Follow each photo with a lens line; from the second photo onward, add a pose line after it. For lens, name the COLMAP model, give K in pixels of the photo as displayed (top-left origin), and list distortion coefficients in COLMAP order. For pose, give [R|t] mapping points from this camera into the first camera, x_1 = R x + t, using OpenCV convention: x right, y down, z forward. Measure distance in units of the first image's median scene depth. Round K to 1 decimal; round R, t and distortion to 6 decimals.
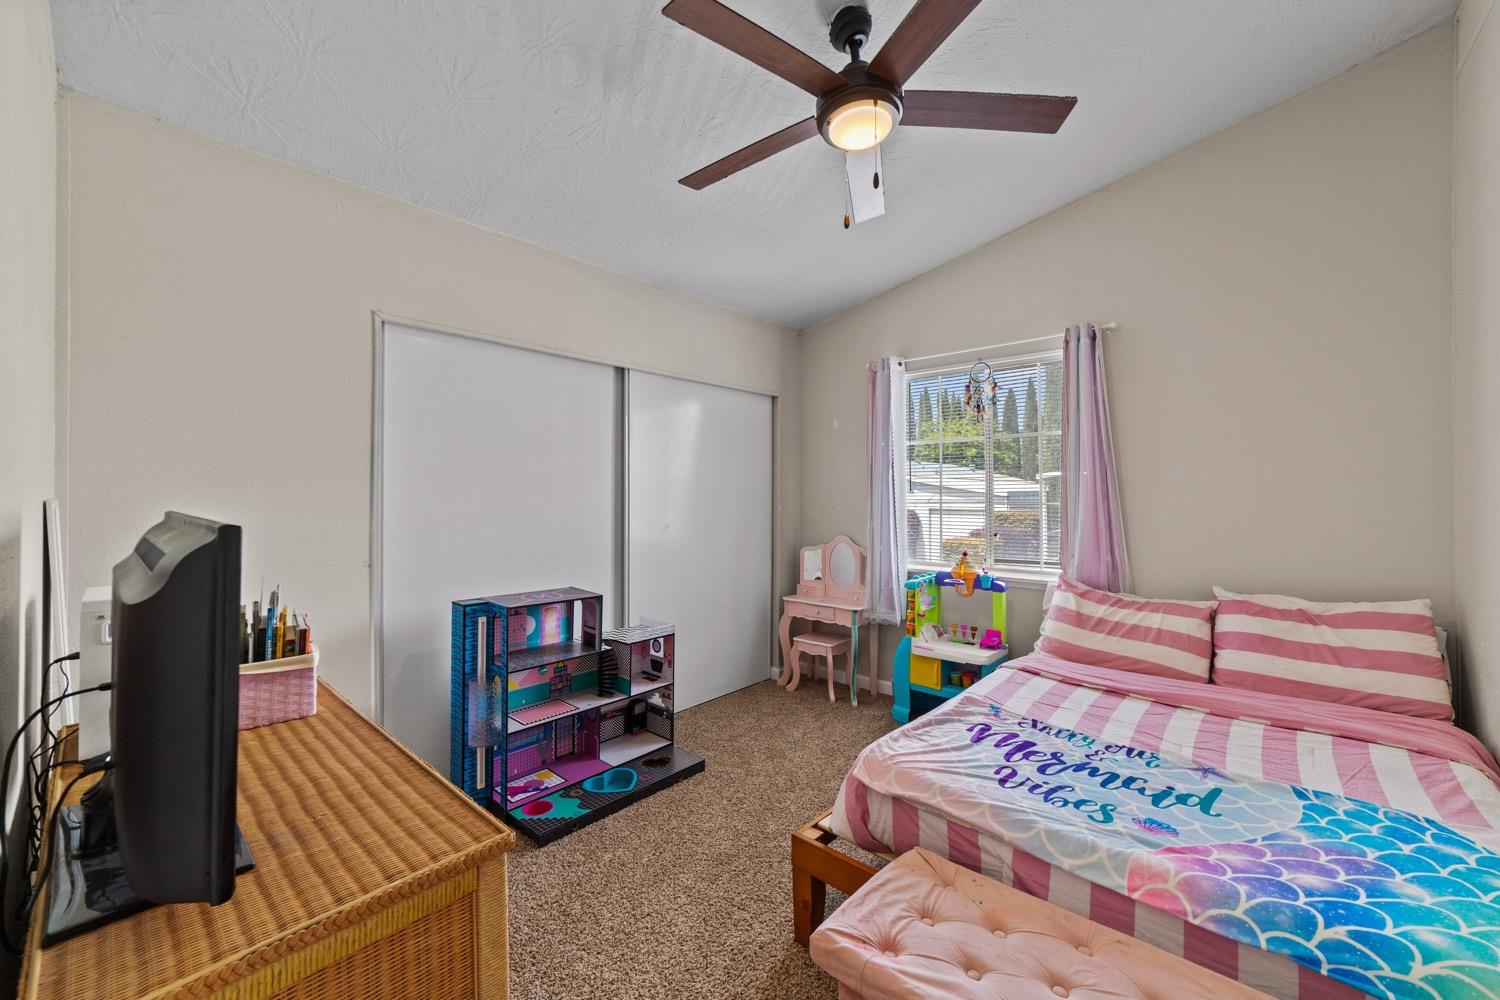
lens RADIAL K [[576.4, 0, 737.3], [0, 576.4, 493.8], [0, 0, 1]] dist [-0.019381, 0.006674]
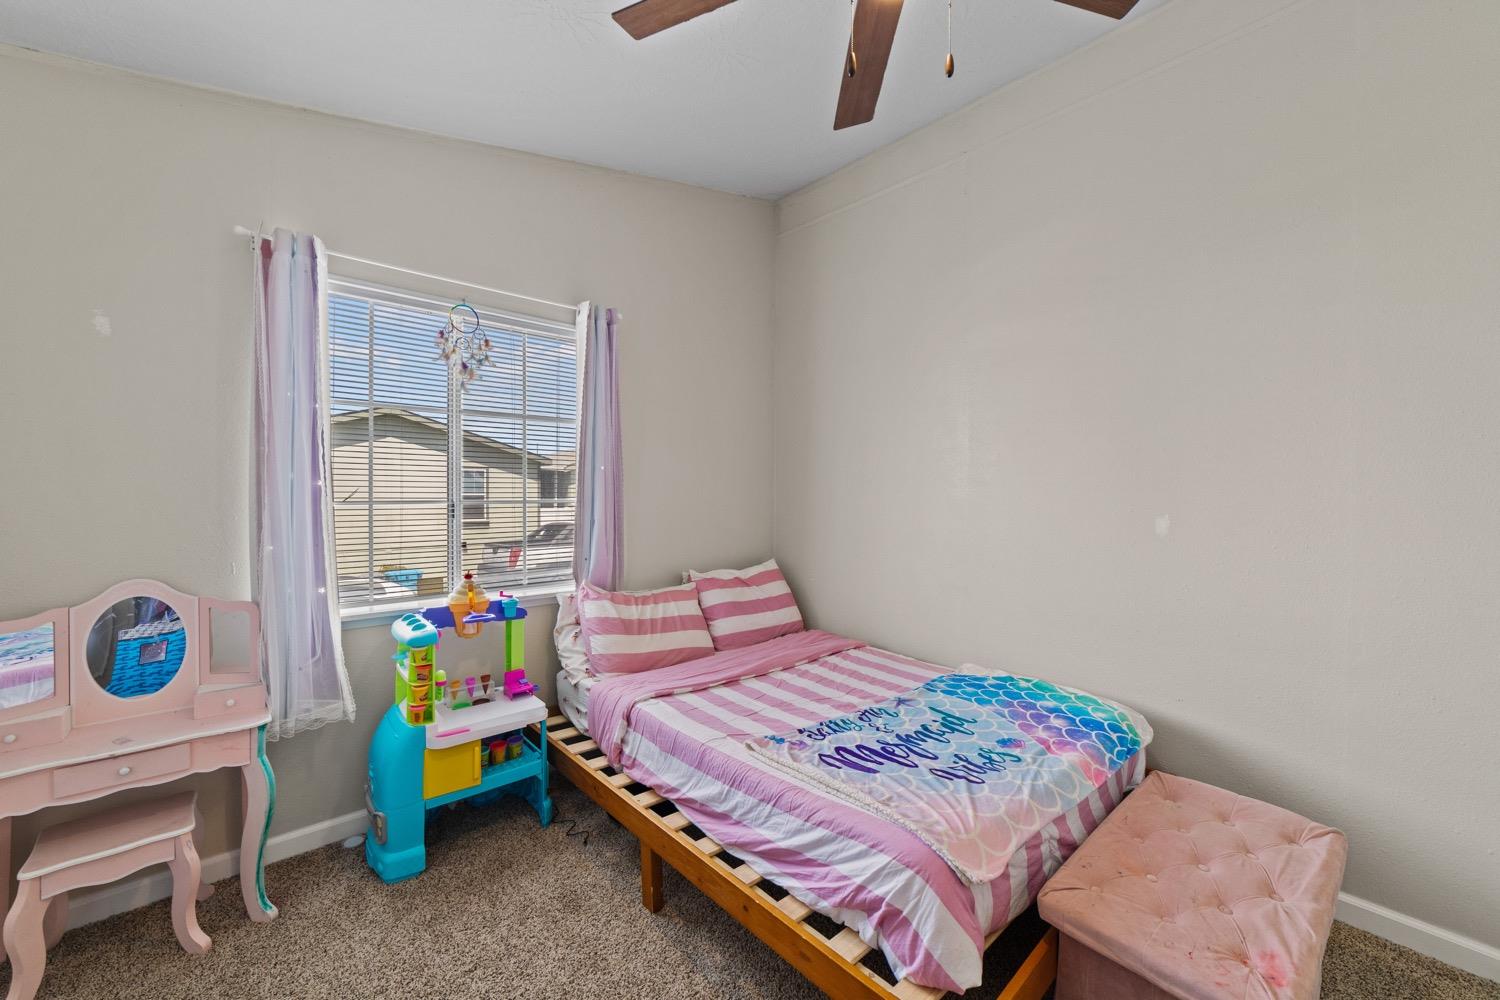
lens RADIAL K [[576.4, 0, 739.8], [0, 576.4, 494.8], [0, 0, 1]] dist [-0.019381, 0.006674]
pose [[0.093740, 0.000451, 0.995597, -0.512428], [-0.008079, 0.999967, 0.000308, 0.007806], [-0.995564, -0.008072, 0.093741, 1.183919]]
